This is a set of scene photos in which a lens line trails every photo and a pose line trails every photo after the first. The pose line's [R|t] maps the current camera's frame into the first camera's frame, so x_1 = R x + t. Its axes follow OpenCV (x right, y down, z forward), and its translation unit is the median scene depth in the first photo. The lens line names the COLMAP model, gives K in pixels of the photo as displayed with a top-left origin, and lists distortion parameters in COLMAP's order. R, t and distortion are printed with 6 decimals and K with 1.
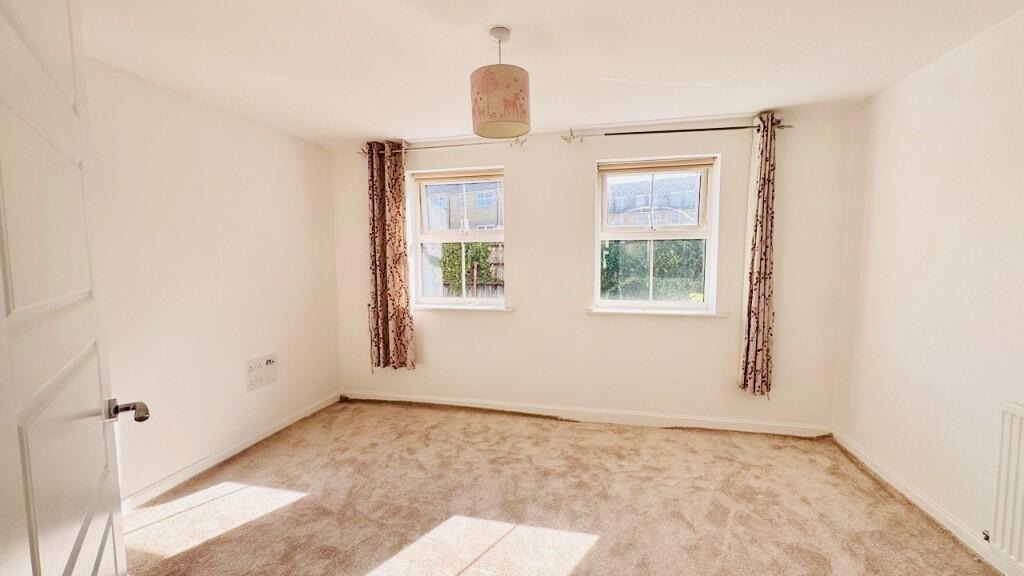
lens RADIAL K [[408.8, 0, 507.5], [0, 408.8, 285.2], [0, 0, 1]] dist [-0.001043, -0.000391]
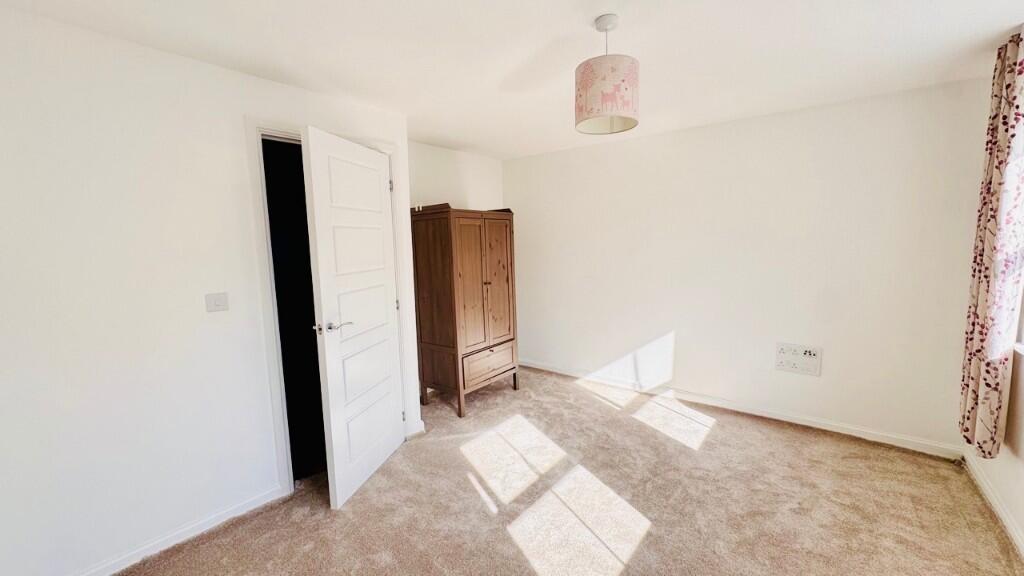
lens RADIAL K [[408.8, 0, 508.9], [0, 408.8, 287.2], [0, 0, 1]] dist [-0.001043, -0.000391]
pose [[-0.413581, 0.129157, -0.901260, 0.610022], [-0.040185, 0.986333, 0.159790, -0.101218], [0.909580, 0.102303, -0.402738, 0.763156]]
